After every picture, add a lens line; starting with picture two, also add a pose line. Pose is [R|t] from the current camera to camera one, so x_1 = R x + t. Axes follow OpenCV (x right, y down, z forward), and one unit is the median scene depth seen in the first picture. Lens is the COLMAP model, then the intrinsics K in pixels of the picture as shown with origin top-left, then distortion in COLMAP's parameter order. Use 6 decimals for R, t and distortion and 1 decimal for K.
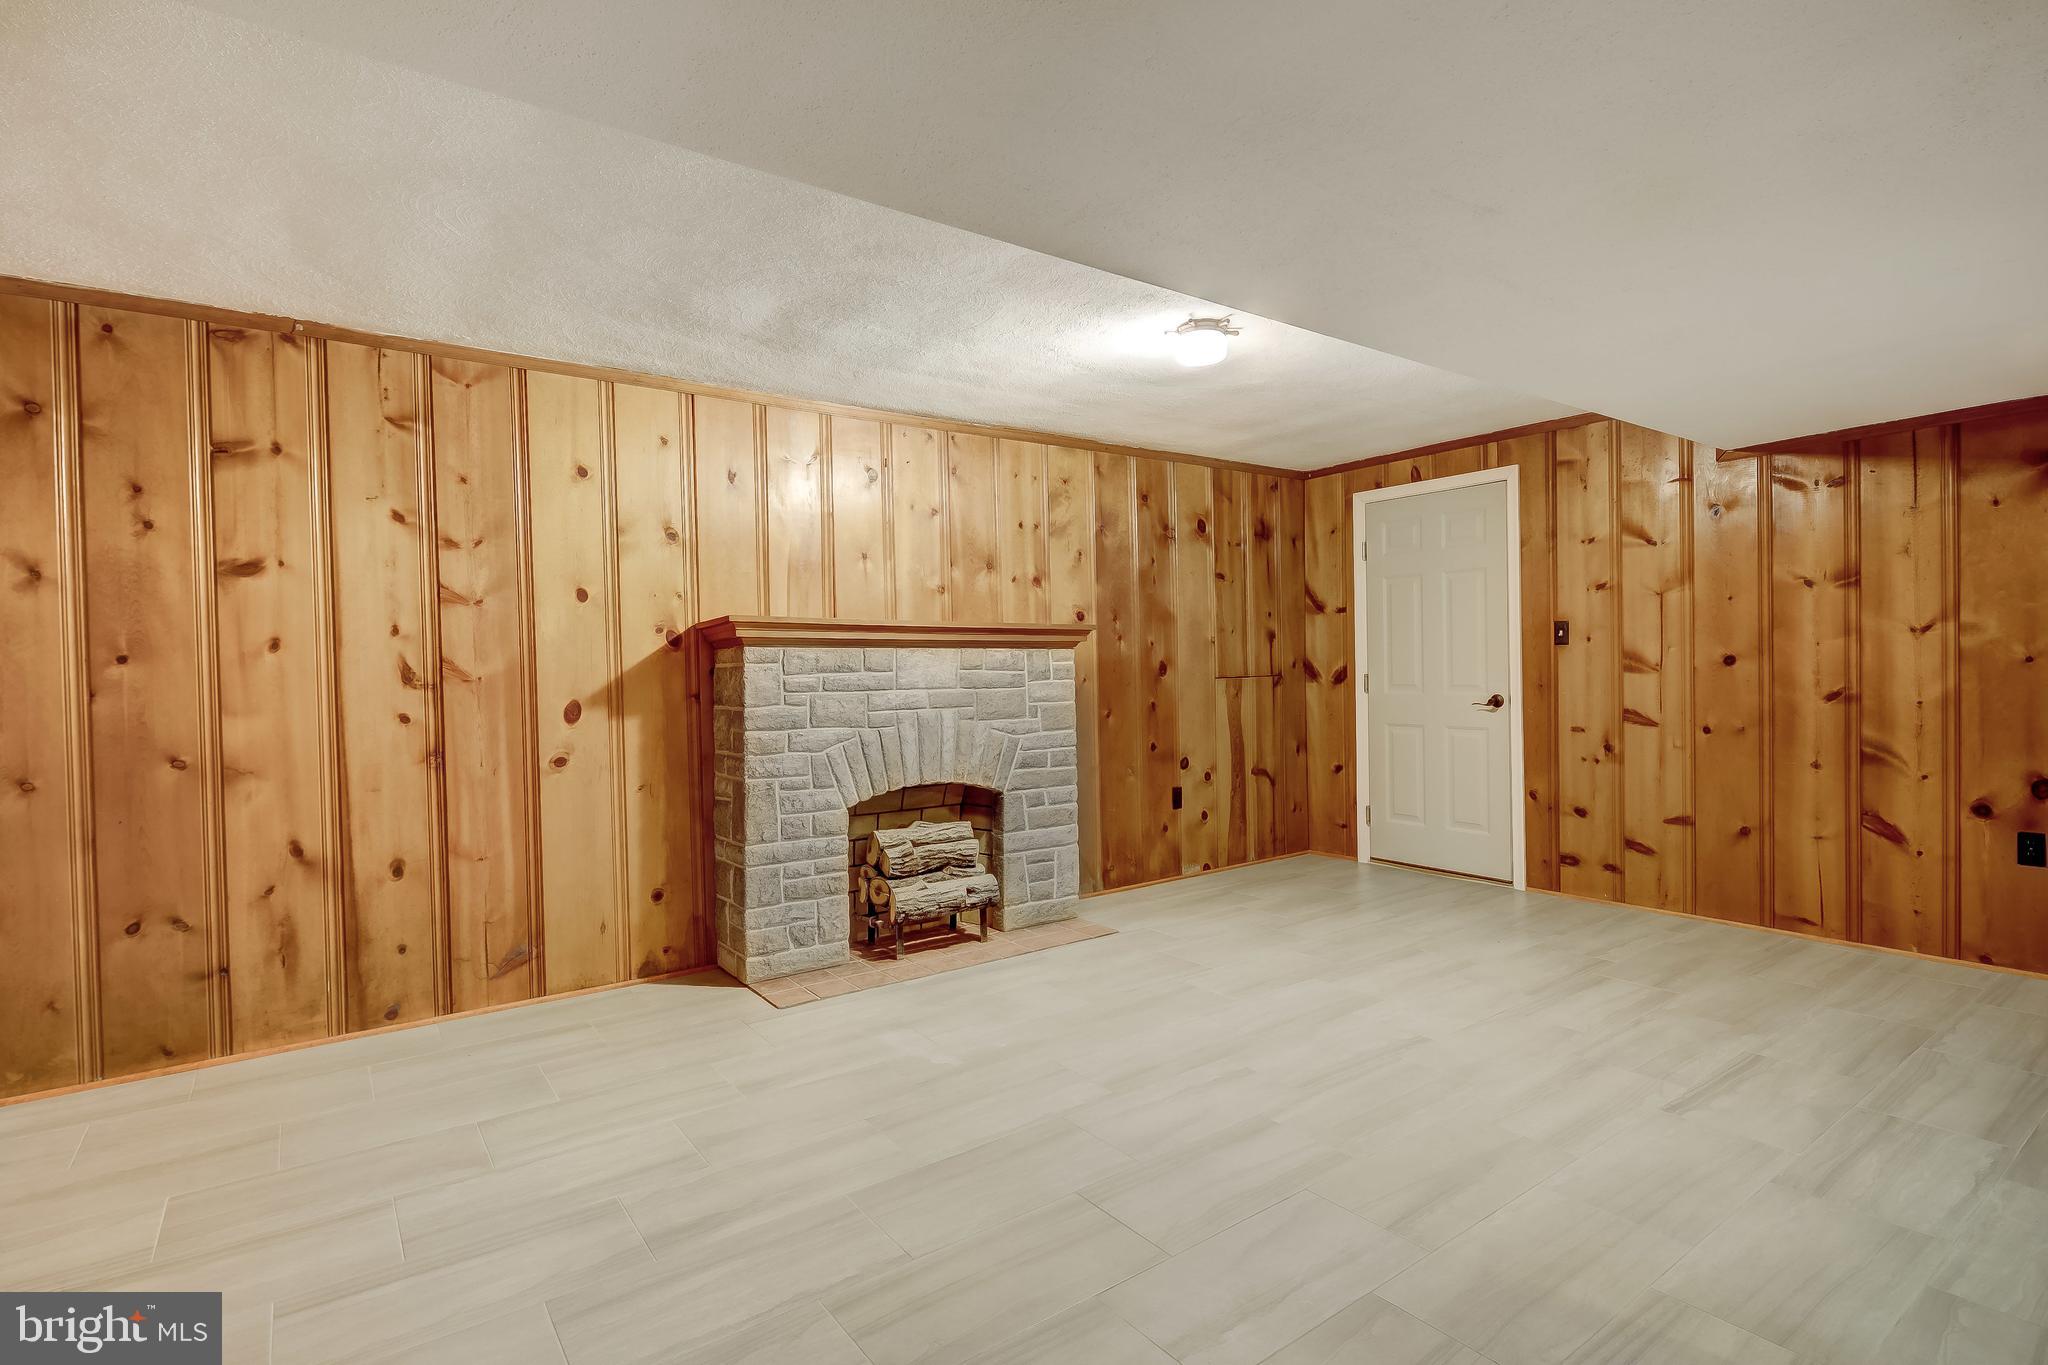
lens RADIAL K [[997.9, 0, 1021.4], [0, 997.9, 671.2], [0, 0, 1]] dist [0.002200, 0.000144]
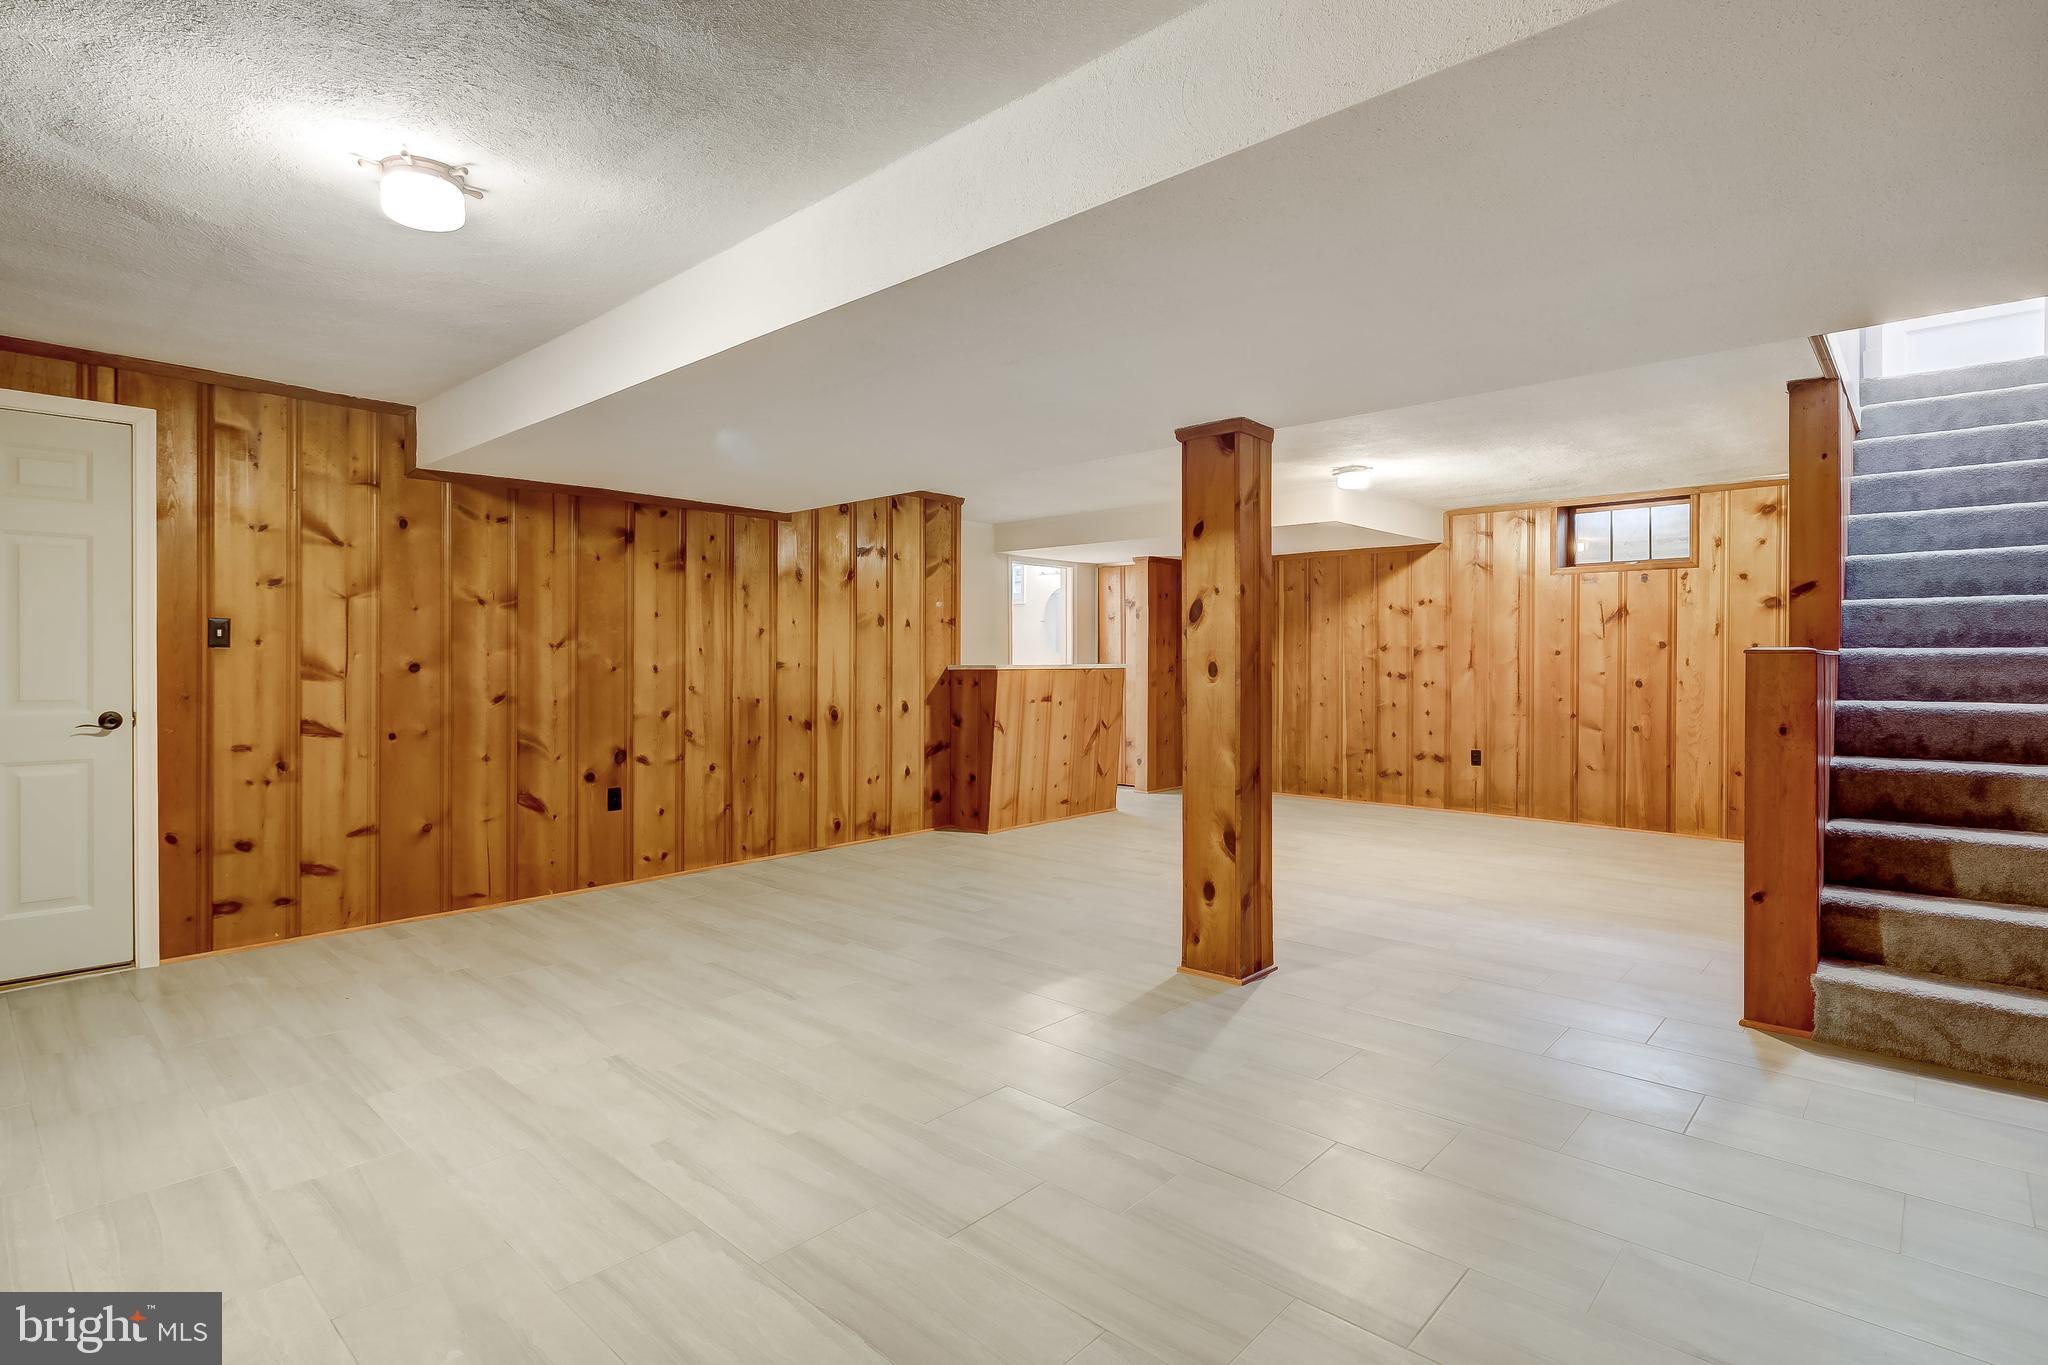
lens RADIAL K [[1011.9, 0, 1026.8], [0, 1011.9, 656.5], [0, 0, 1]] dist [-0.000704, -0.000641]
pose [[-0.203069, 0.021600, 0.978926, -0.457396], [0.009092, 0.999755, -0.020173, 0.004470], [-0.979122, 0.004804, -0.203216, 0.579454]]
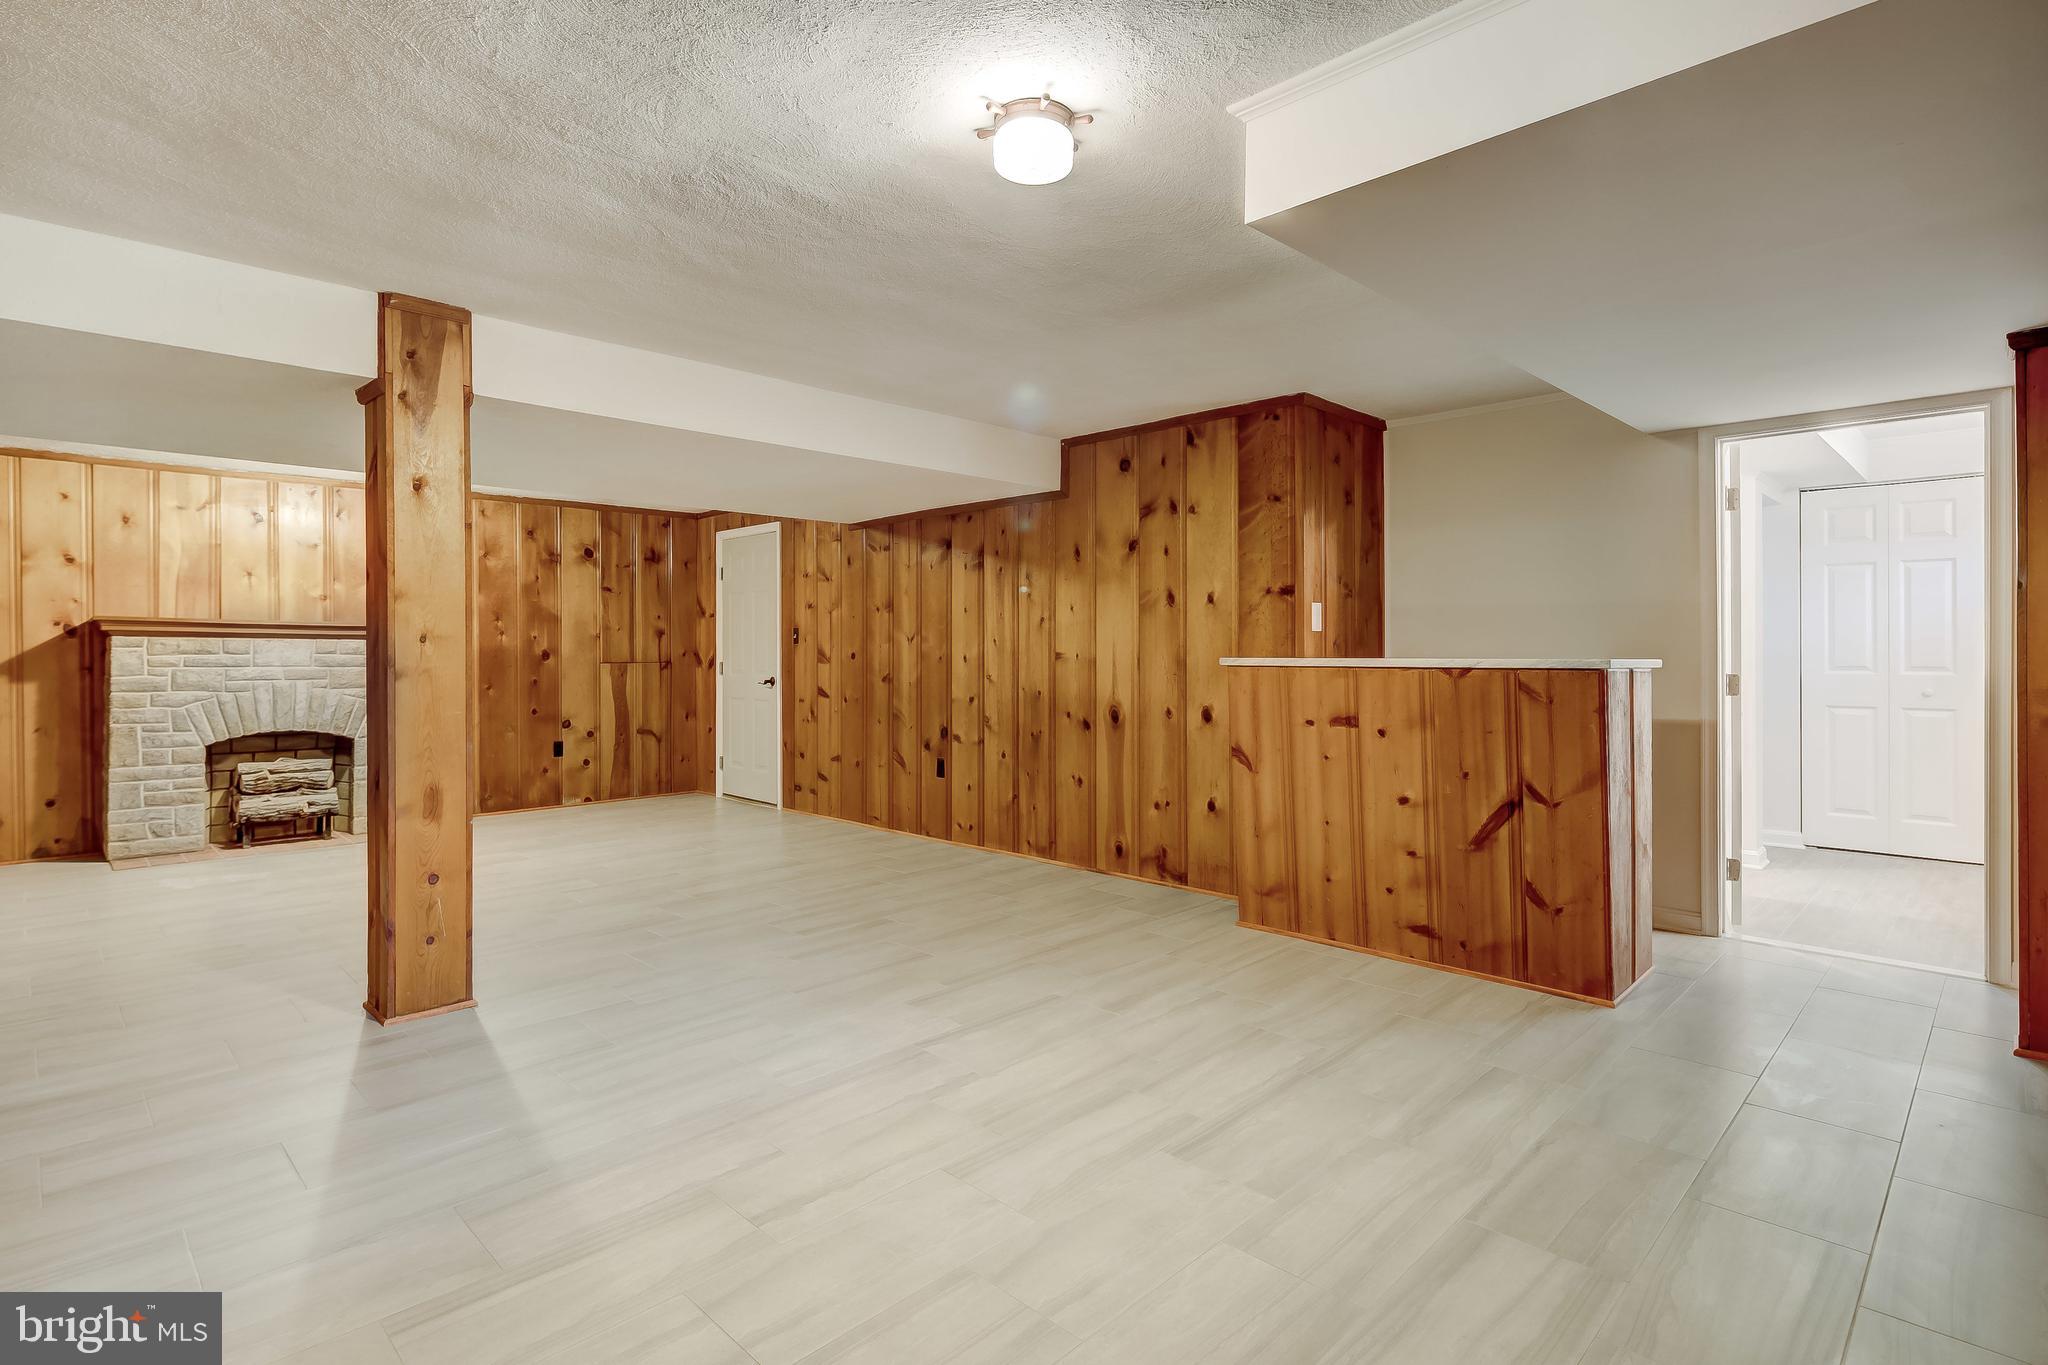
lens RADIAL K [[1011.9, 0, 1026.8], [0, 1011.9, 656.5], [0, 0, 1]] dist [-0.000704, -0.000641]
pose [[0.987319, 0.016196, 0.157922, 0.718602], [-0.015896, 0.999869, -0.003160, -0.009467], [-0.157953, 0.000610, 0.987446, -0.615367]]
